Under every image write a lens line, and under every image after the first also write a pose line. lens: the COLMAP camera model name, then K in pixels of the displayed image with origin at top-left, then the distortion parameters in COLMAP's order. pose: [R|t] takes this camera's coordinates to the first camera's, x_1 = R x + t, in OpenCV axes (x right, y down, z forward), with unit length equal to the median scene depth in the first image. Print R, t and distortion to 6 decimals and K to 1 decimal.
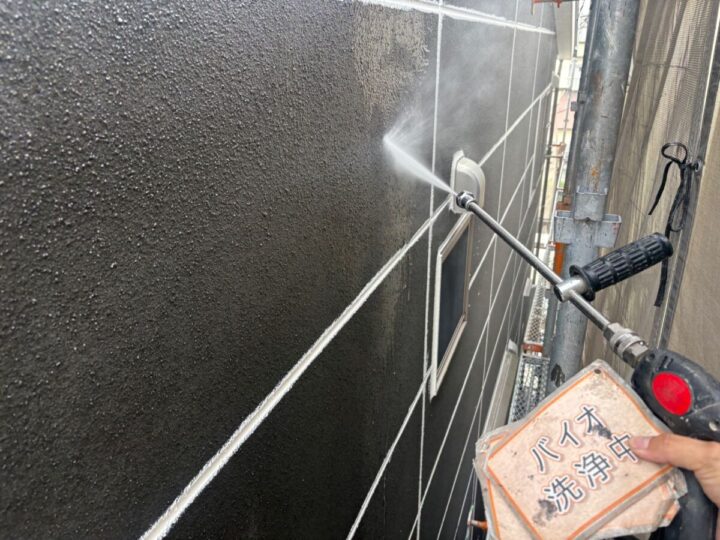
lens RADIAL K [[538.5, 0, 364.1], [0, 538.5, 257.4], [0, 0, 1]] dist [-0.012691, 0.039569]
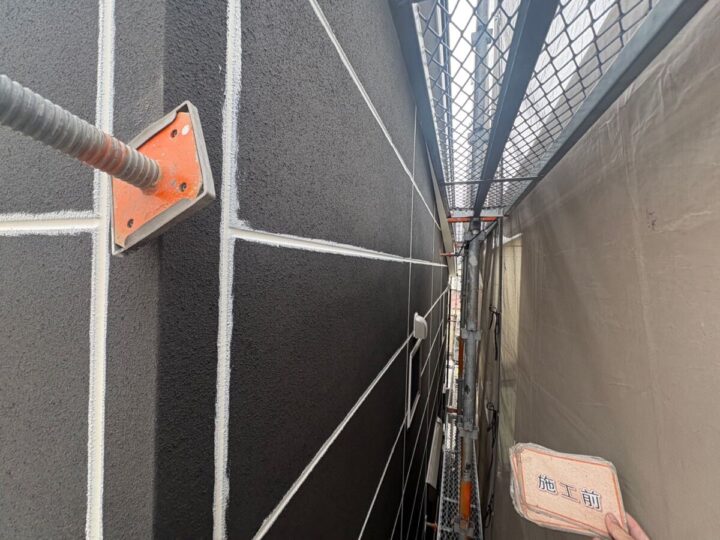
lens RADIAL K [[288.6, 0, 356.6], [0, 288.6, 266.6], [0, 0, 1]] dist [-0.000934, -0.000101]
pose [[0.999012, 0.040087, 0.019204, -0.095472], [-0.030447, 0.931908, -0.361414, 0.066852], [-0.032384, 0.360472, 0.932208, -0.215452]]
